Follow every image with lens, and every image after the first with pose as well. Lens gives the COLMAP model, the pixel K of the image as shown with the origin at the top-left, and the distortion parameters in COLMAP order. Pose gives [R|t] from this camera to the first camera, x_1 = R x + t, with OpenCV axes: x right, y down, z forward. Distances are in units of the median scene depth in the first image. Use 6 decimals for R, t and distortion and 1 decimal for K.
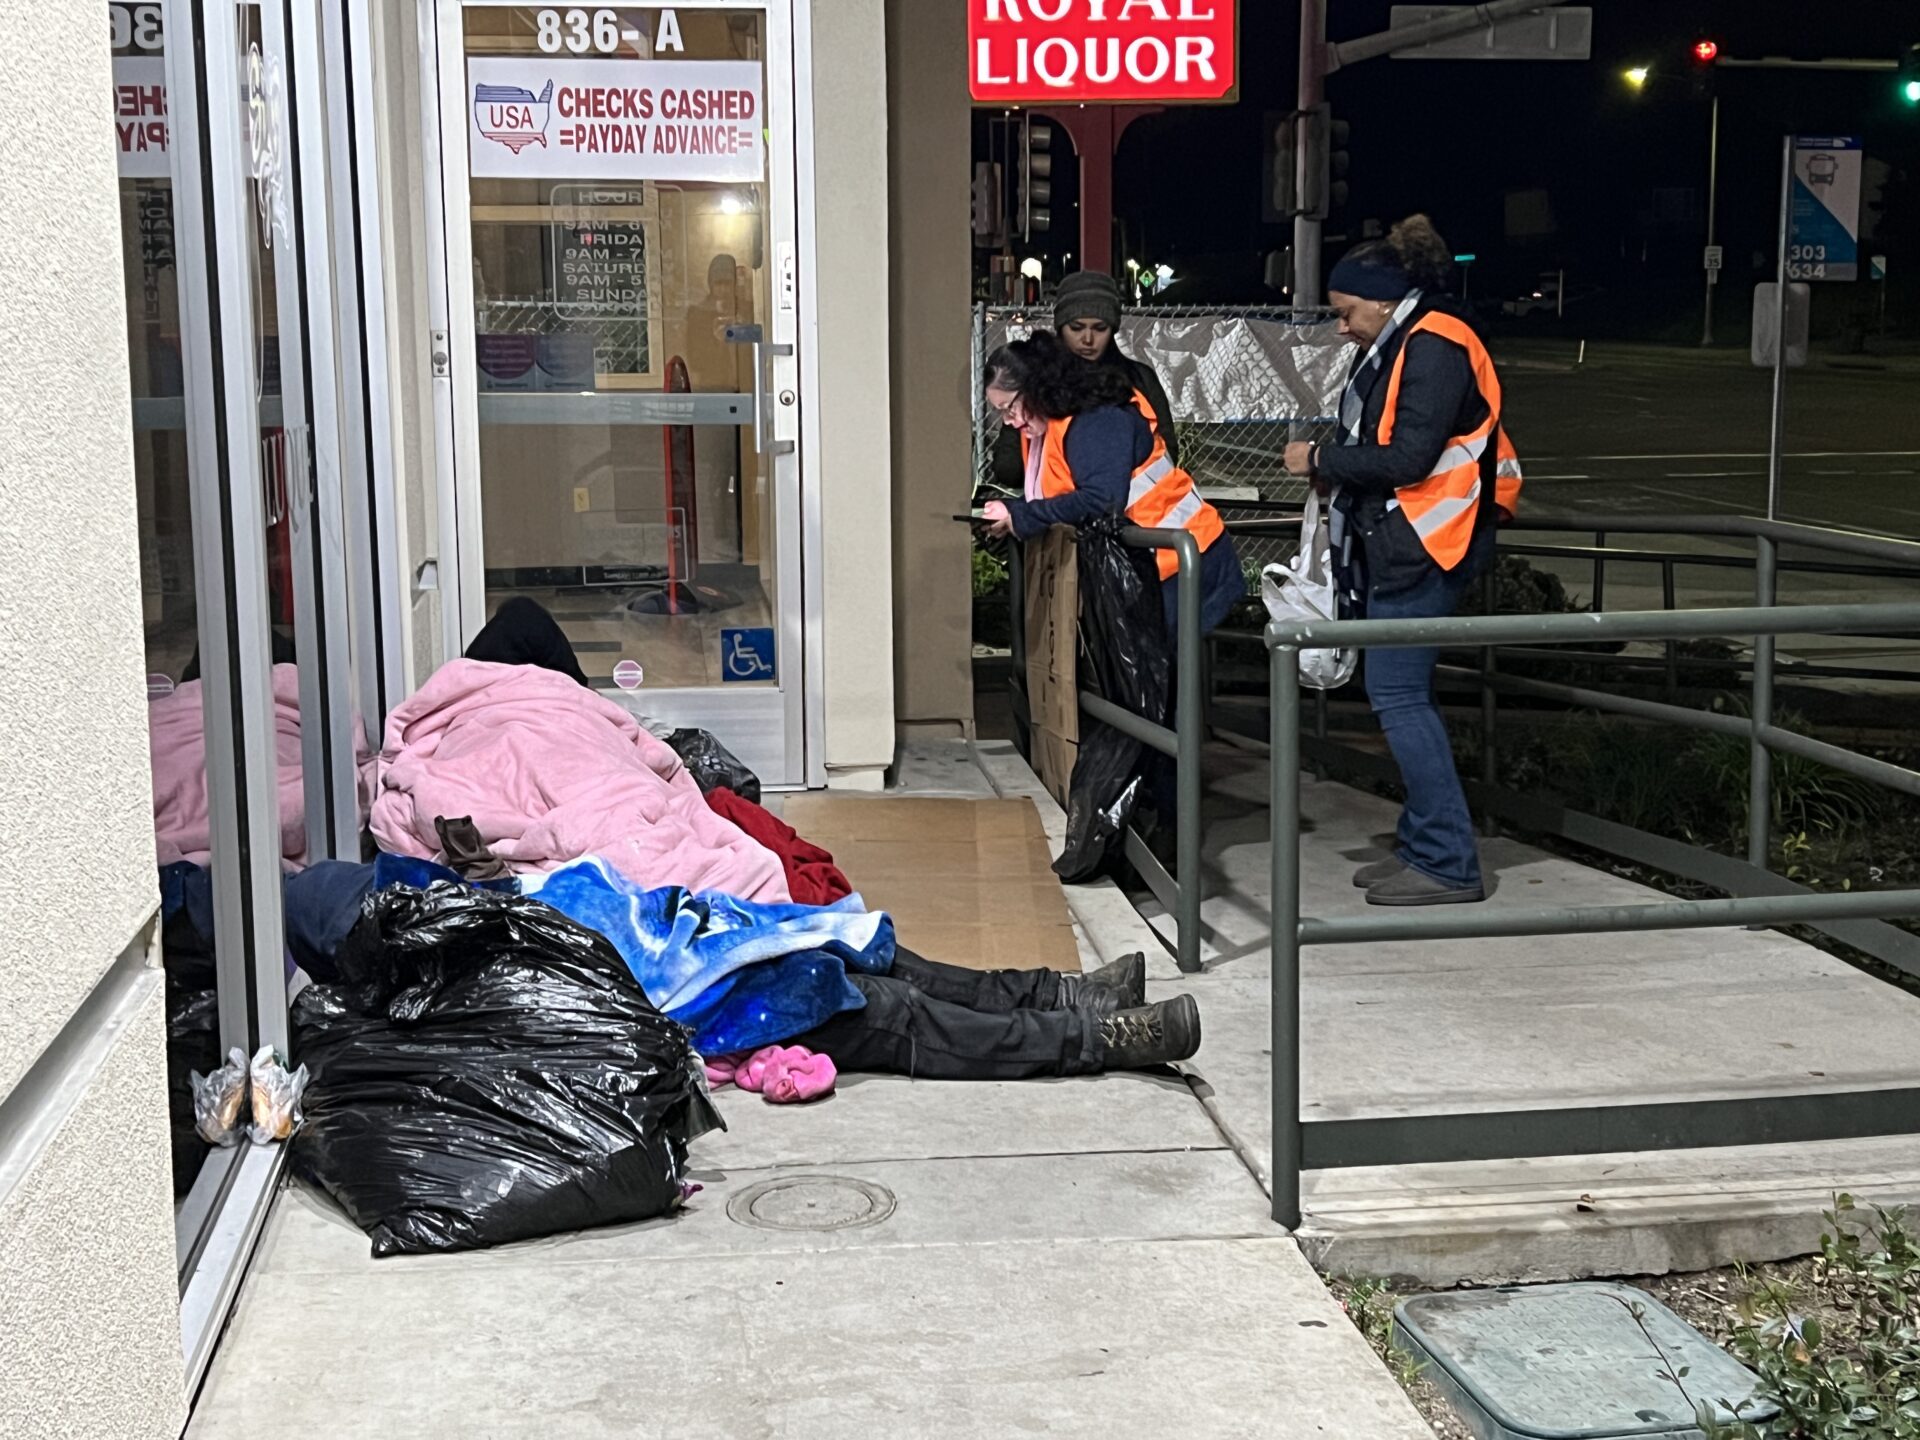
lens RADIAL K [[2609.6, 0, 961.3], [0, 2609.6, 721.9], [0, 0, 1]] dist [-0.048698, 0.000000]
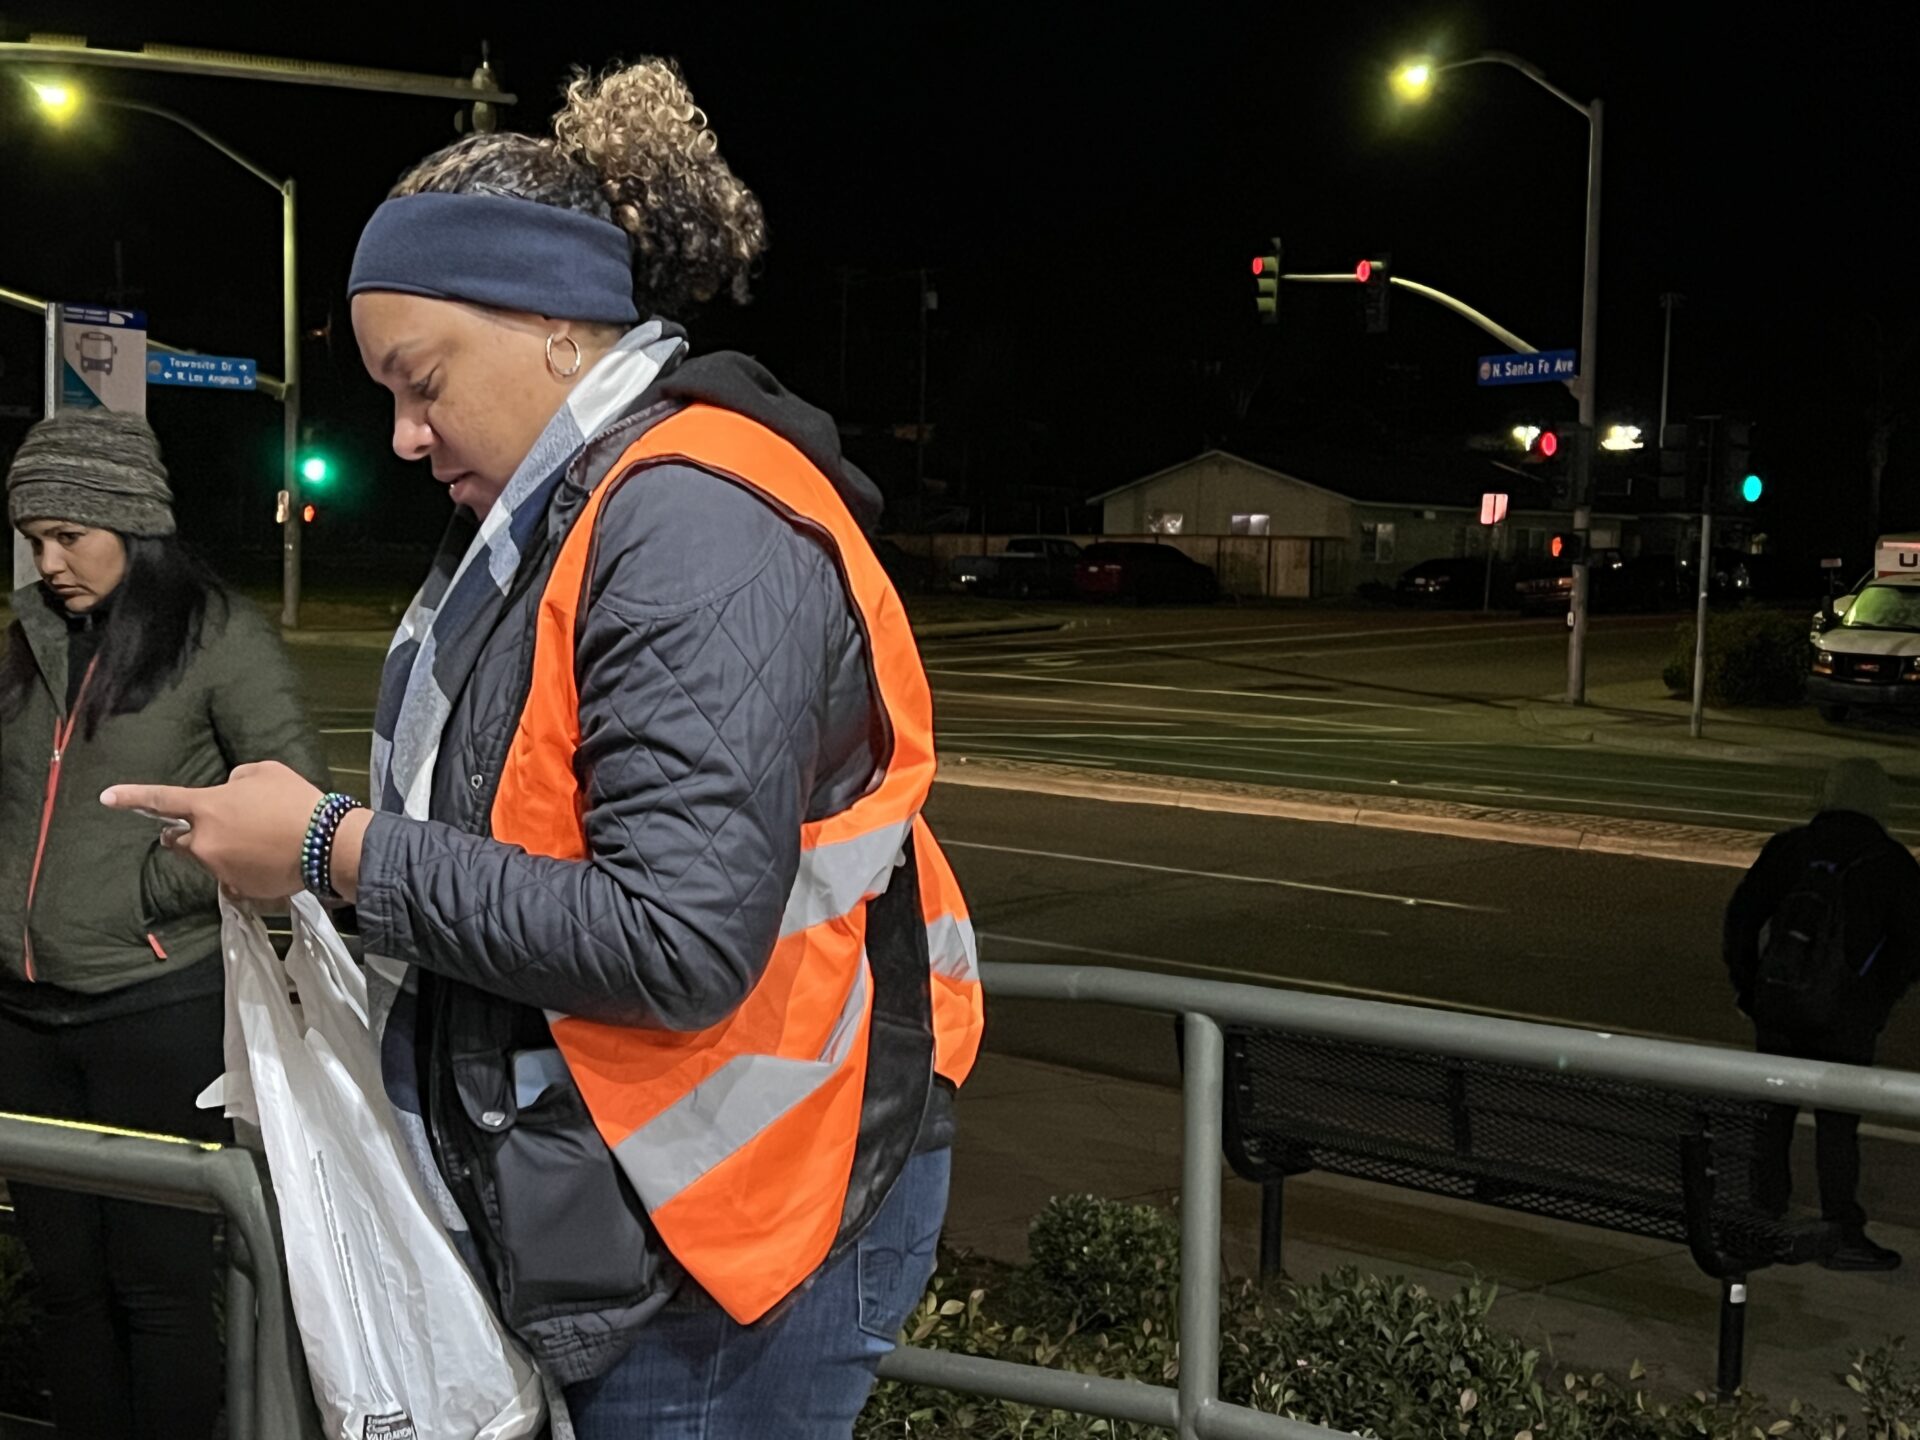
lens RADIAL K [[3016.2, 0, 958.3], [0, 3016.2, 717.4], [0, 0, 1]] dist [-0.020685, 0.000000]
pose [[0.773763, 0.038978, 0.632275, -0.003571], [0.028606, 0.994937, -0.096341, -0.090000], [-0.632829, 0.092632, 0.768731, 0.726669]]
